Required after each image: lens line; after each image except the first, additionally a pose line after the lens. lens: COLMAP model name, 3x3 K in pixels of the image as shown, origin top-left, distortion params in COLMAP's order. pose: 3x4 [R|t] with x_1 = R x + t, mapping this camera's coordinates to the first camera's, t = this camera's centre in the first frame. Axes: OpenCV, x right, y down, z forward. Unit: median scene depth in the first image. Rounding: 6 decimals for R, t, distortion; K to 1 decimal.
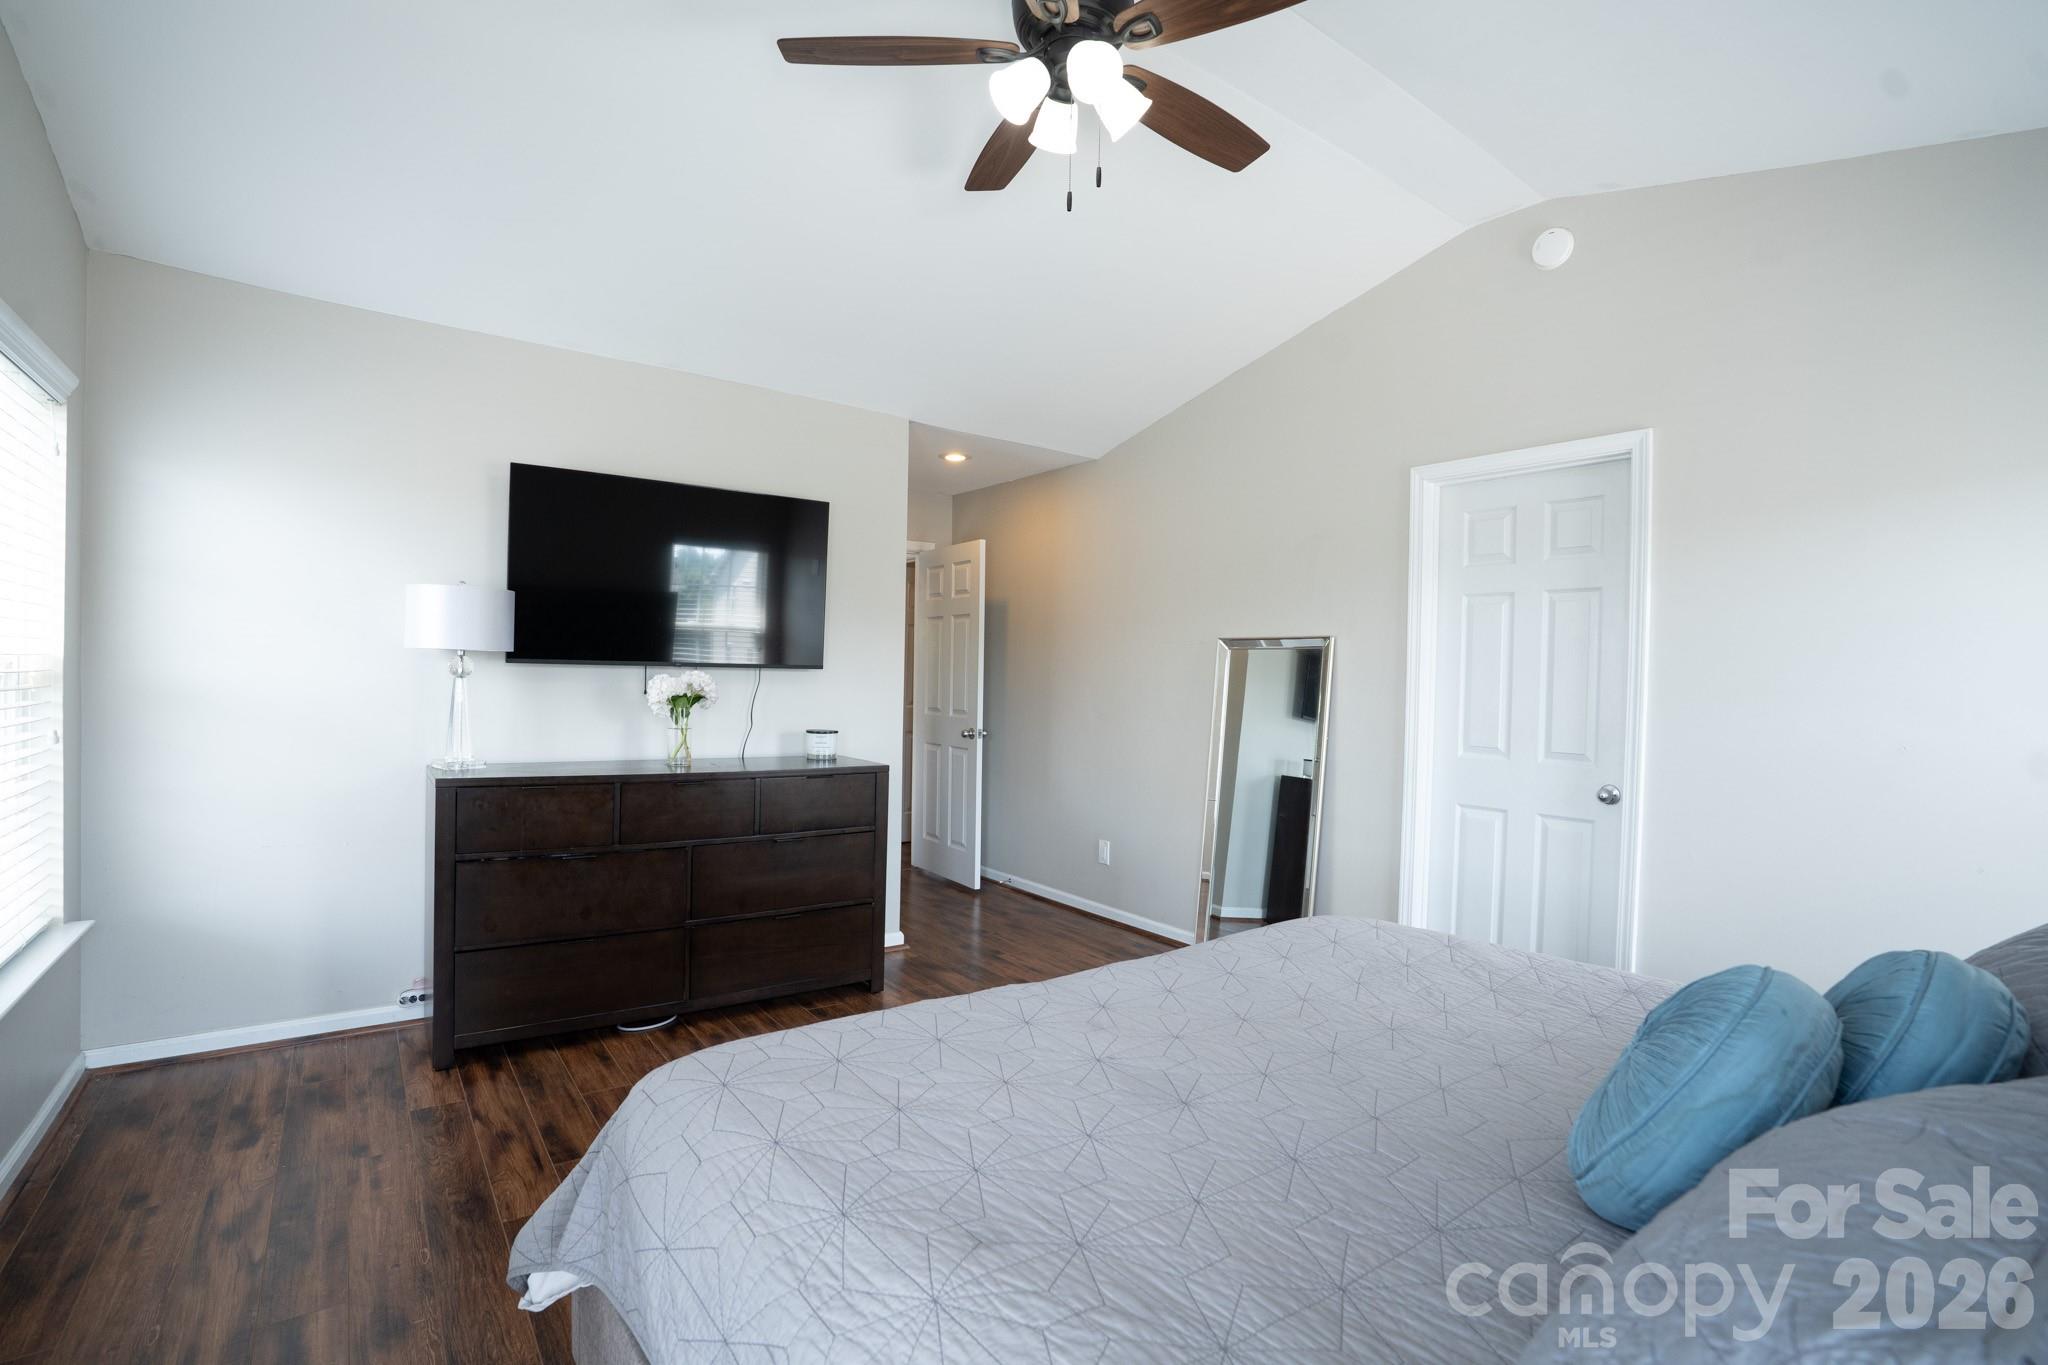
lens RADIAL K [[944.5, 0, 1019.2], [0, 944.5, 681.3], [0, 0, 1]] dist [-0.058237, 0.012158]
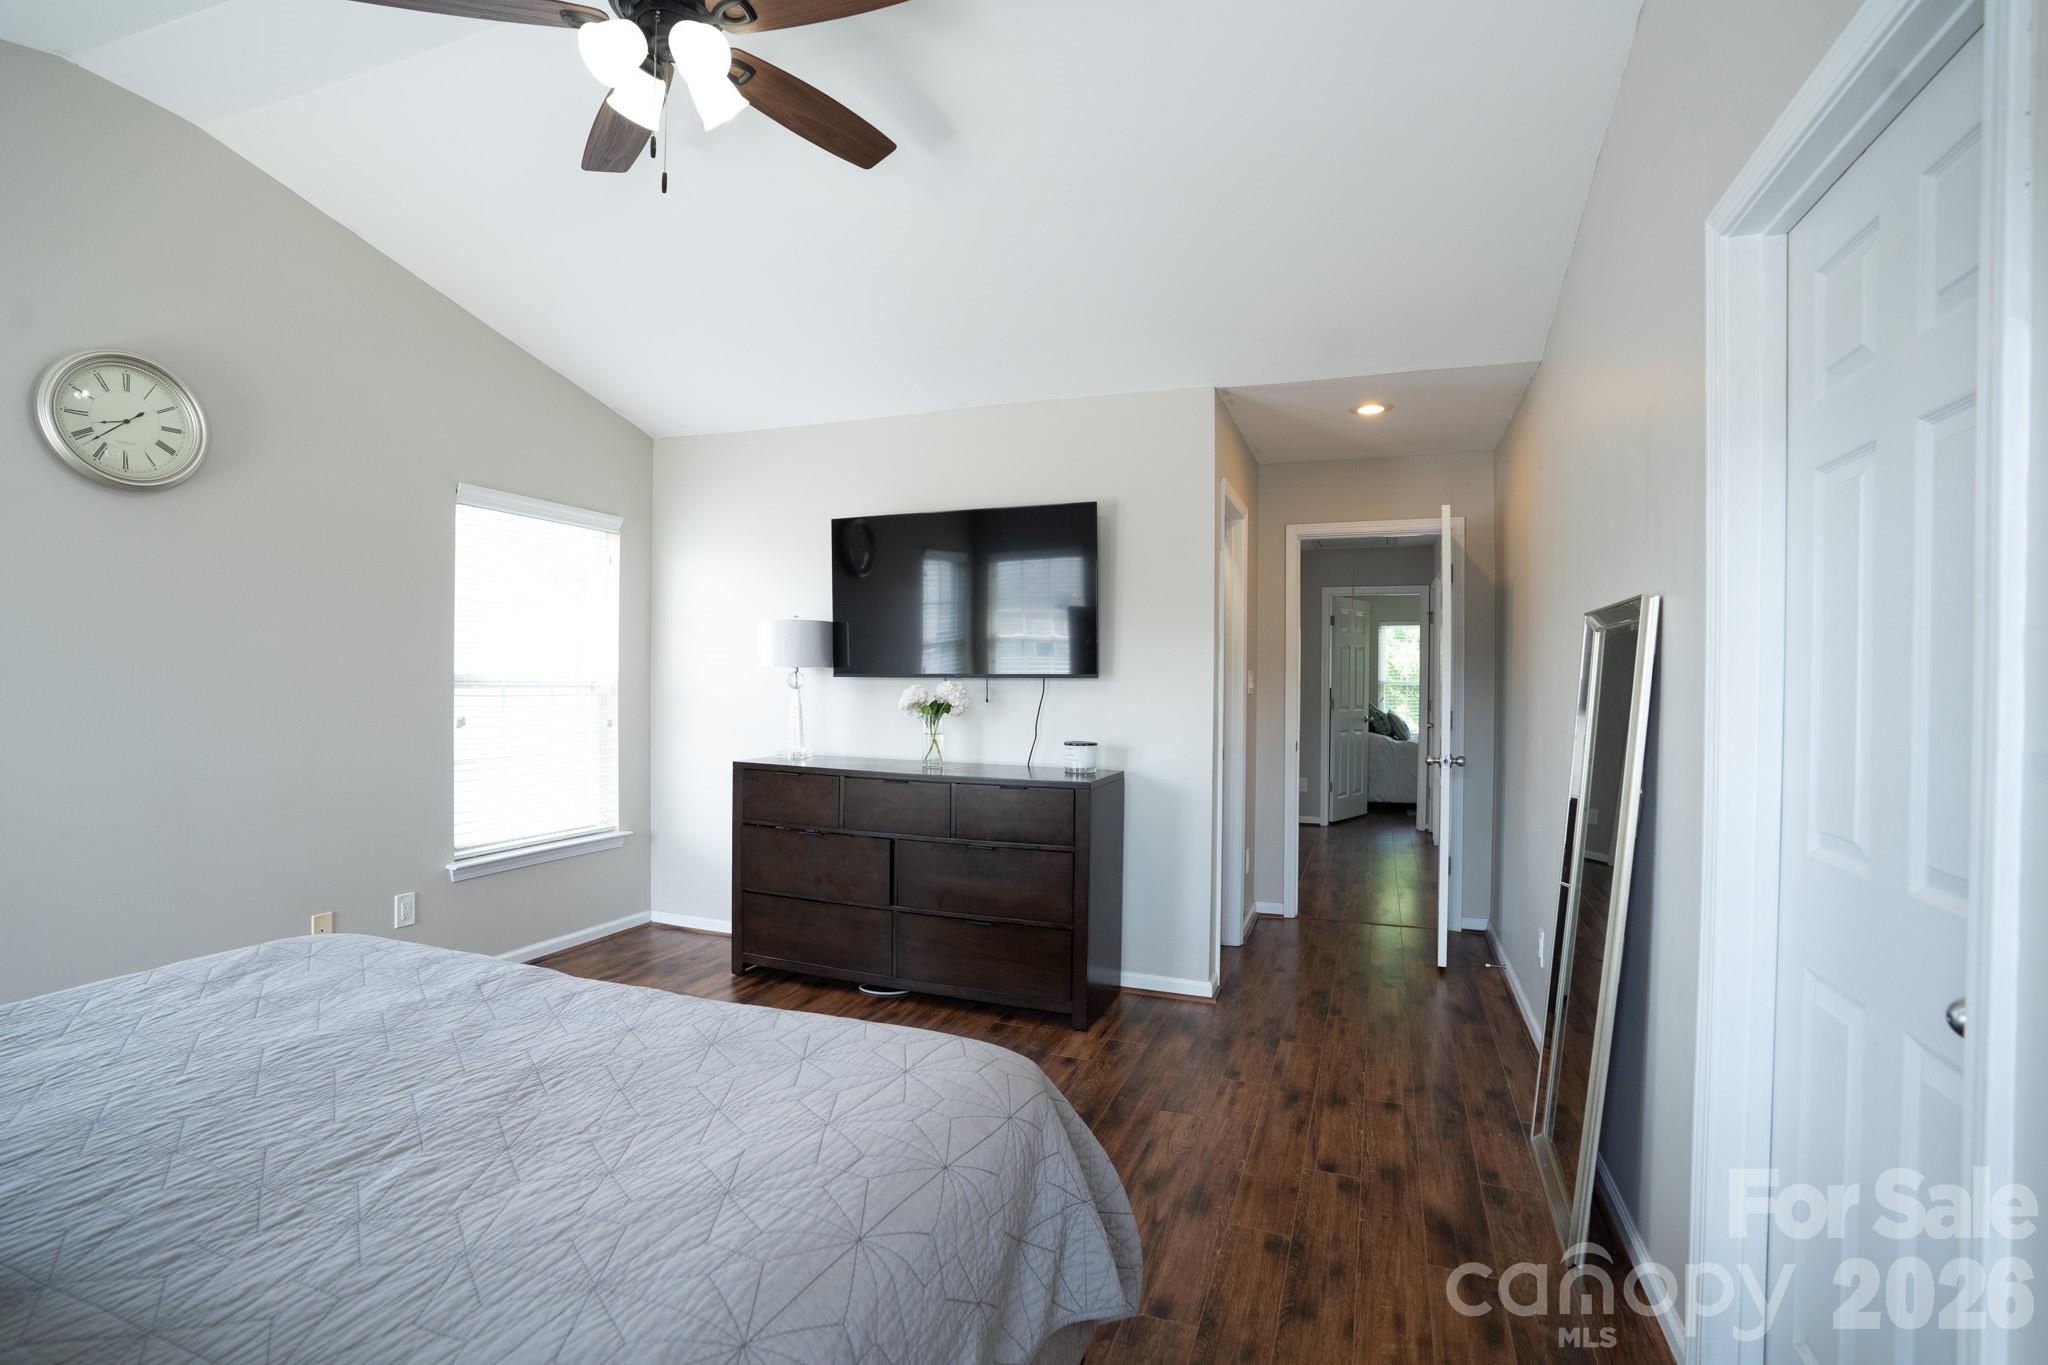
lens RADIAL K [[944.5, 0, 1024.5], [0, 944.5, 680.2], [0, 0, 1]] dist [-0.058237, 0.012158]
pose [[0.533142, -0.020430, -0.845779, 0.626879], [-0.003126, 0.999654, -0.026117, 0.015920], [0.846020, 0.016568, 0.532894, 0.490849]]
